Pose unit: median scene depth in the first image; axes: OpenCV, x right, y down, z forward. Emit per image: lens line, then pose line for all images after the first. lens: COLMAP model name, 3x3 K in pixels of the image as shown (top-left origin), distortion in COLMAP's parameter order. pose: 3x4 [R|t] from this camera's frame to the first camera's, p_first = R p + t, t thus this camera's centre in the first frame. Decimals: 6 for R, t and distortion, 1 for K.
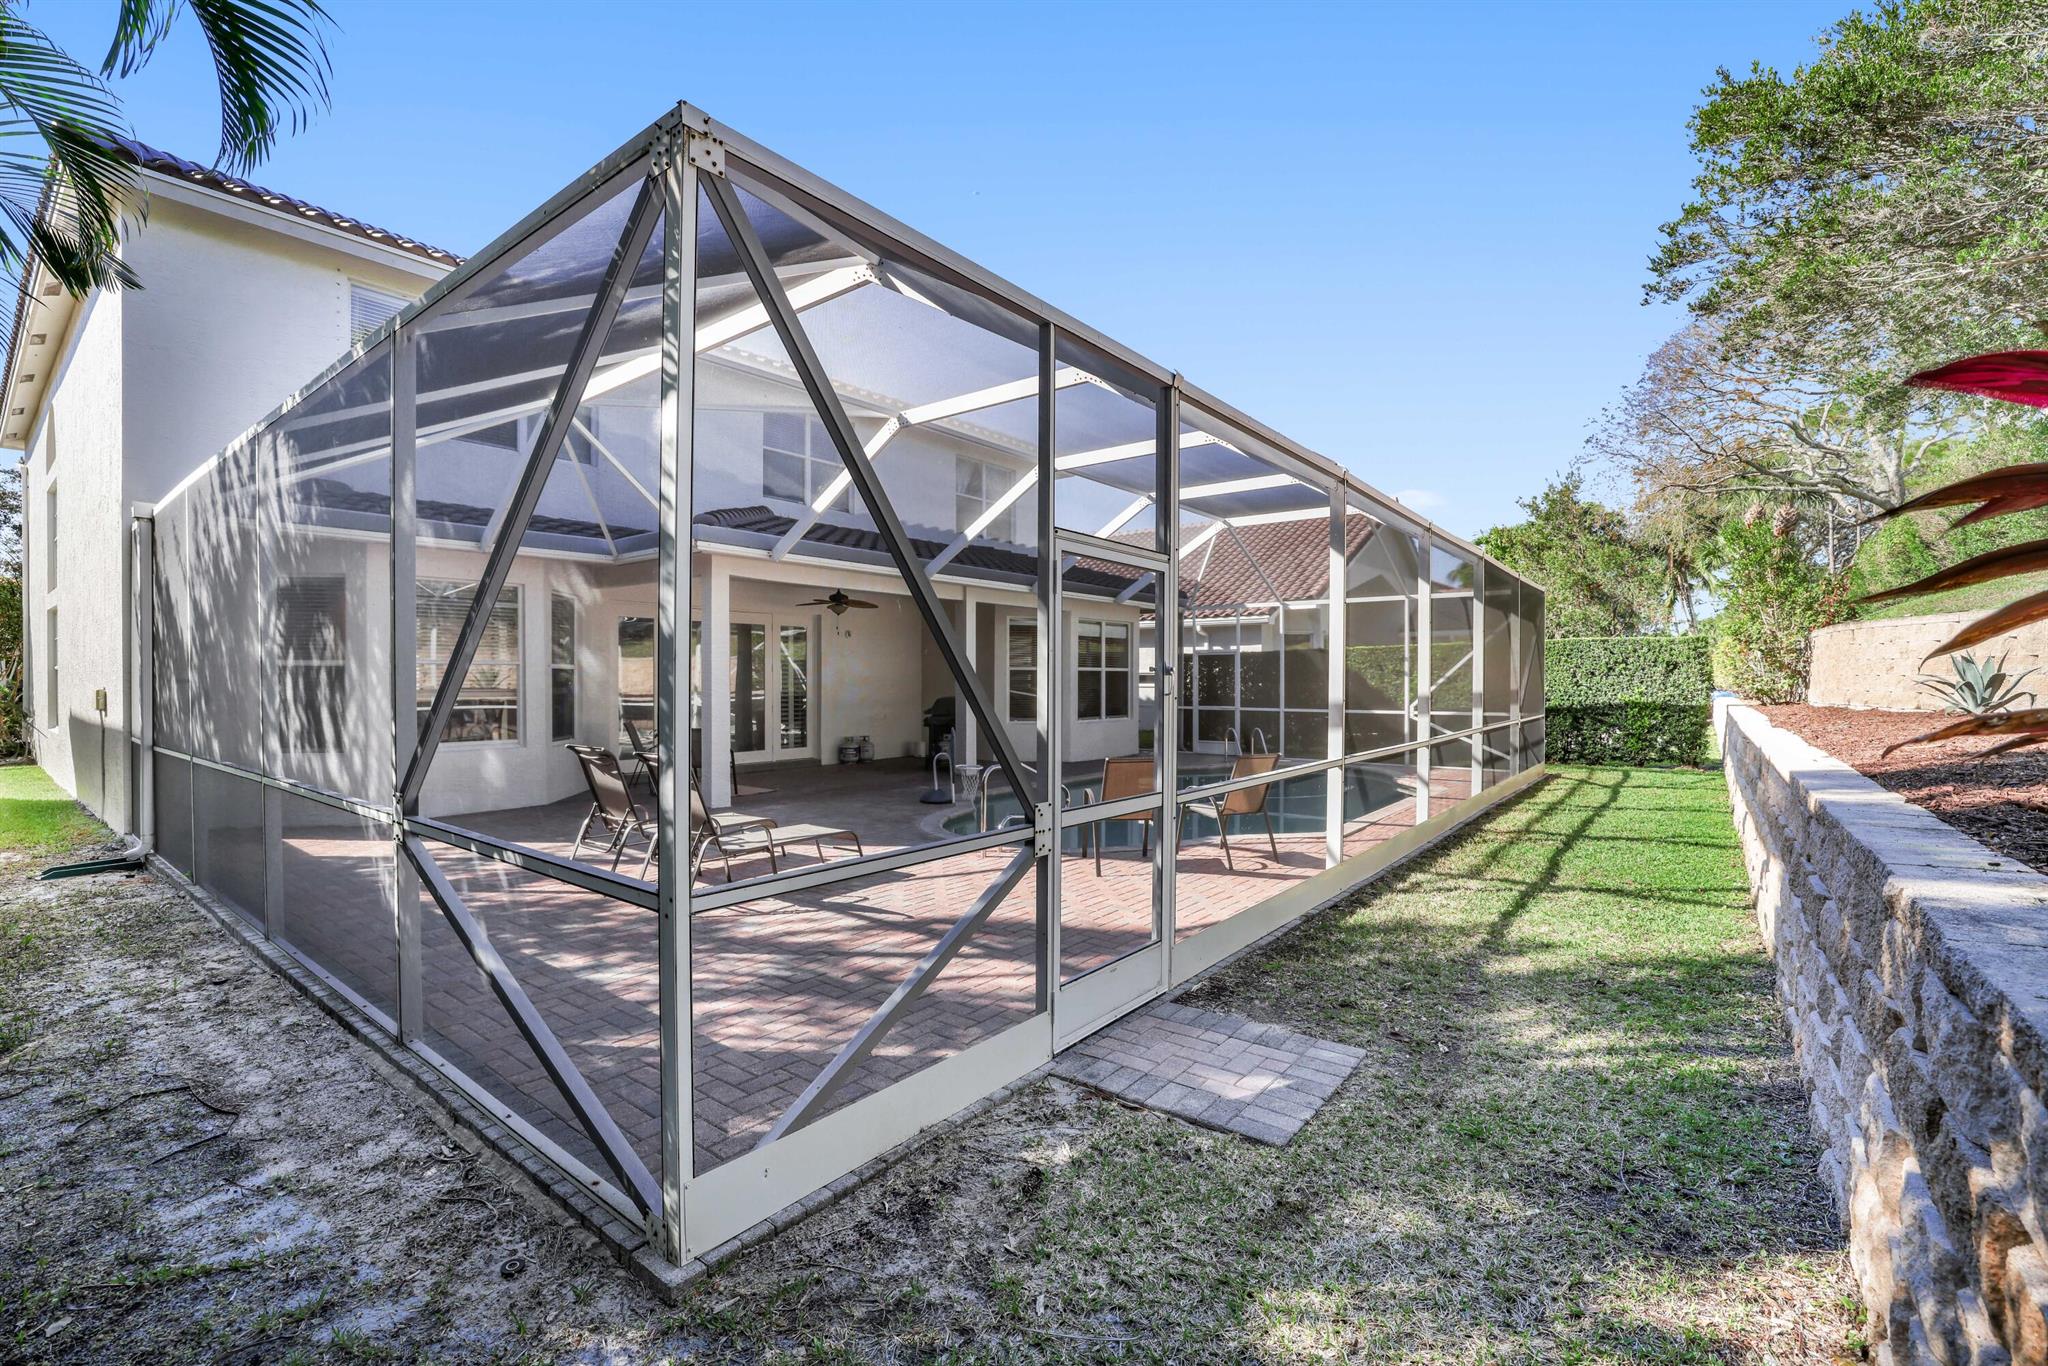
lens RADIAL K [[892.7, 0, 1030.8], [0, 892.7, 690.4], [0, 0, 1]] dist [-0.047570, 0.019548]
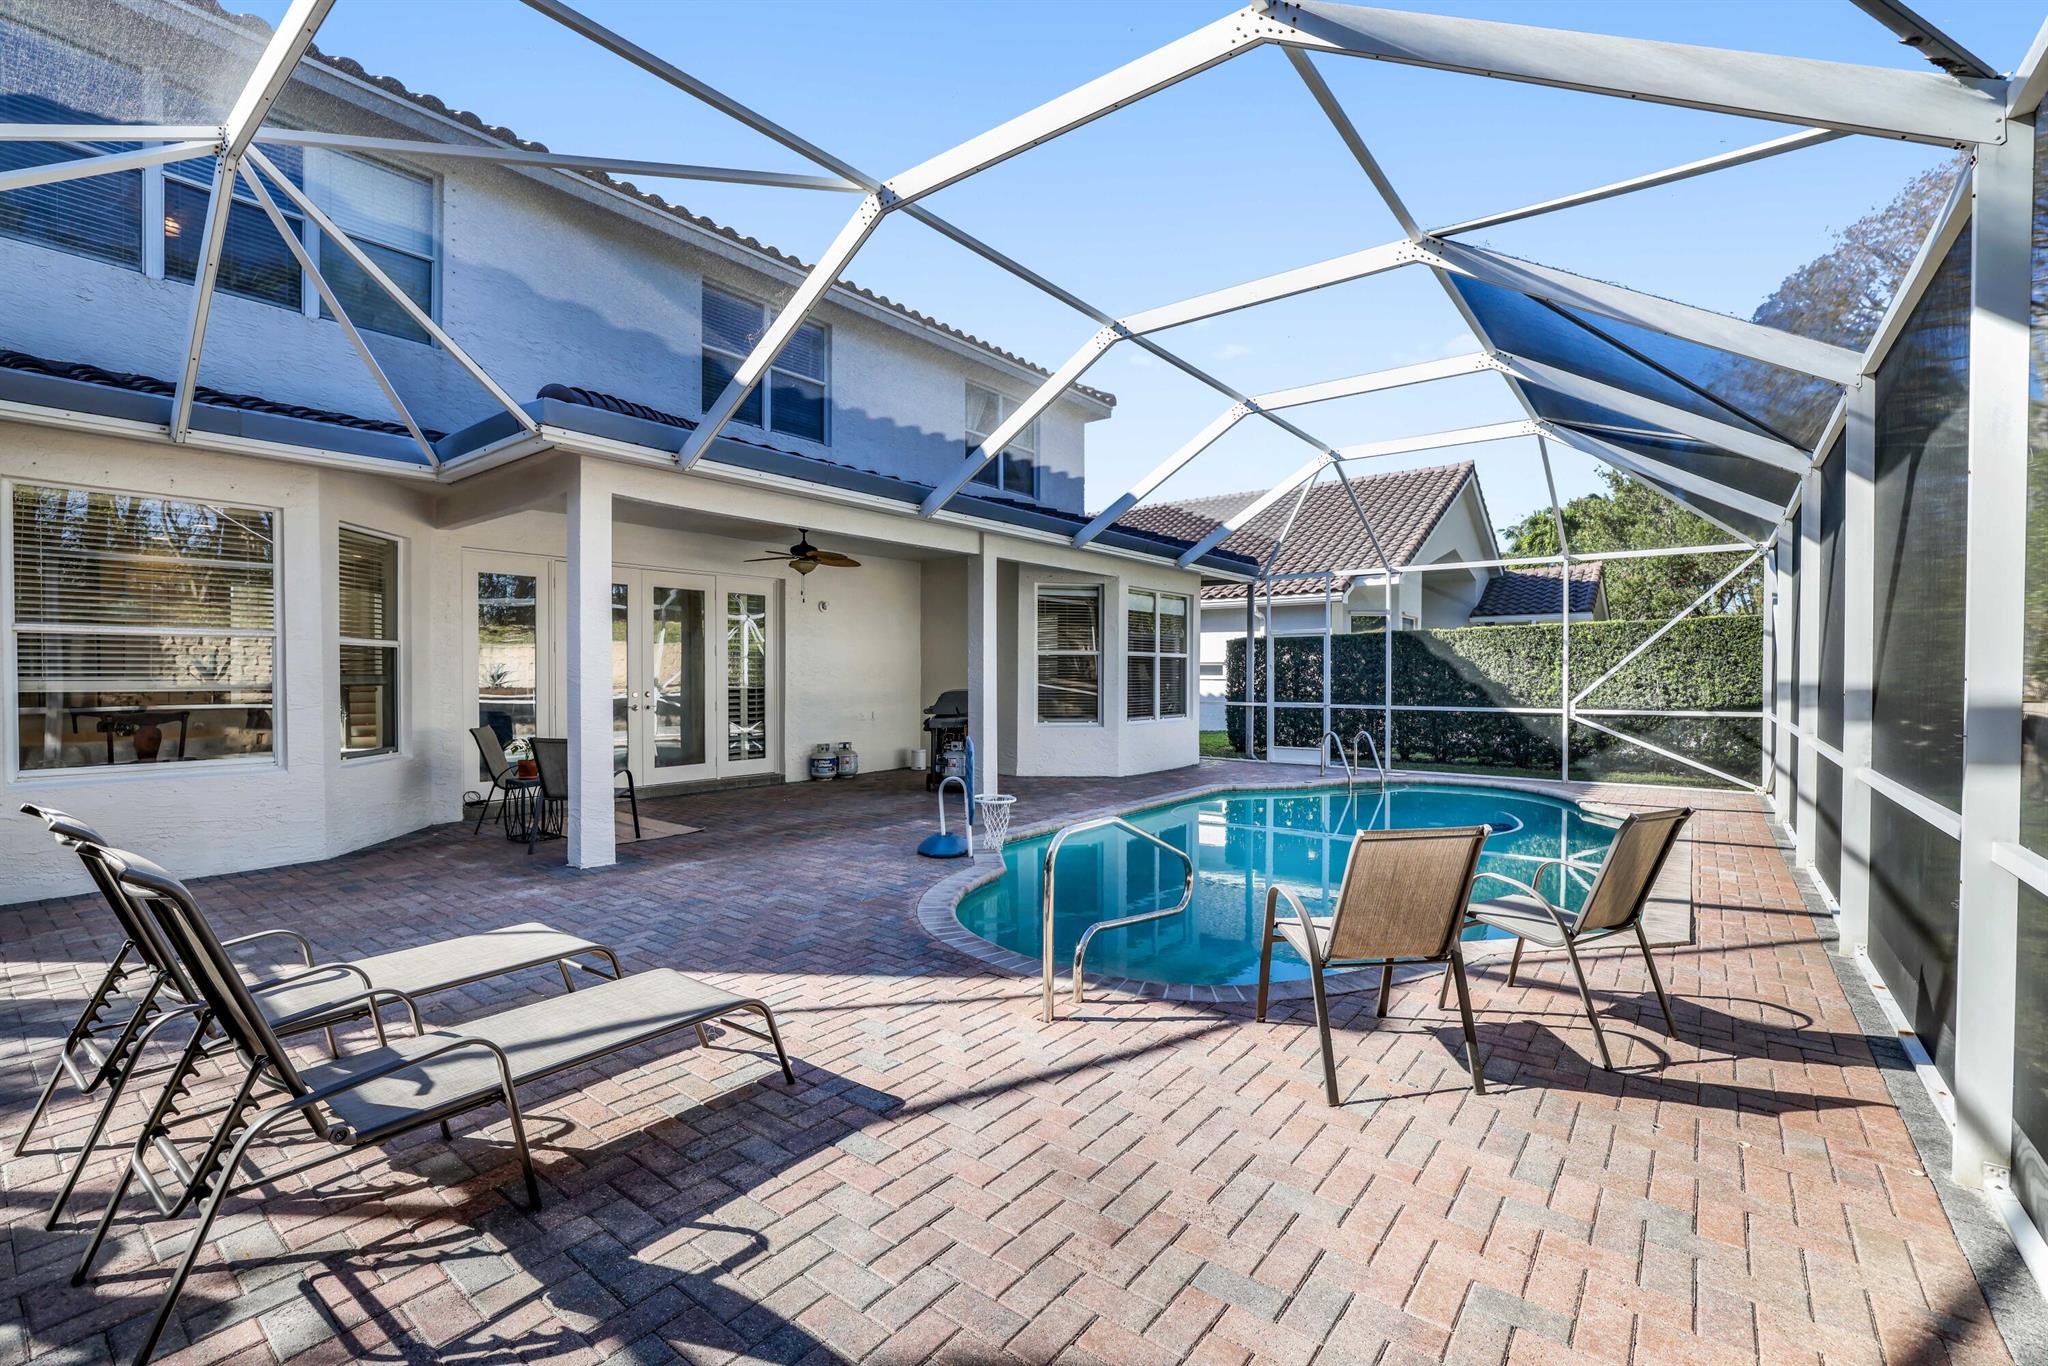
lens RADIAL K [[892.7, 0, 1030.8], [0, 892.7, 690.4], [0, 0, 1]] dist [-0.047570, 0.019548]
pose [[0.999999, 0.000754, -0.000869, -0.031273], [-0.000749, 0.999986, 0.005307, 0.003618], [0.000873, -0.005306, 0.999986, 0.264716]]
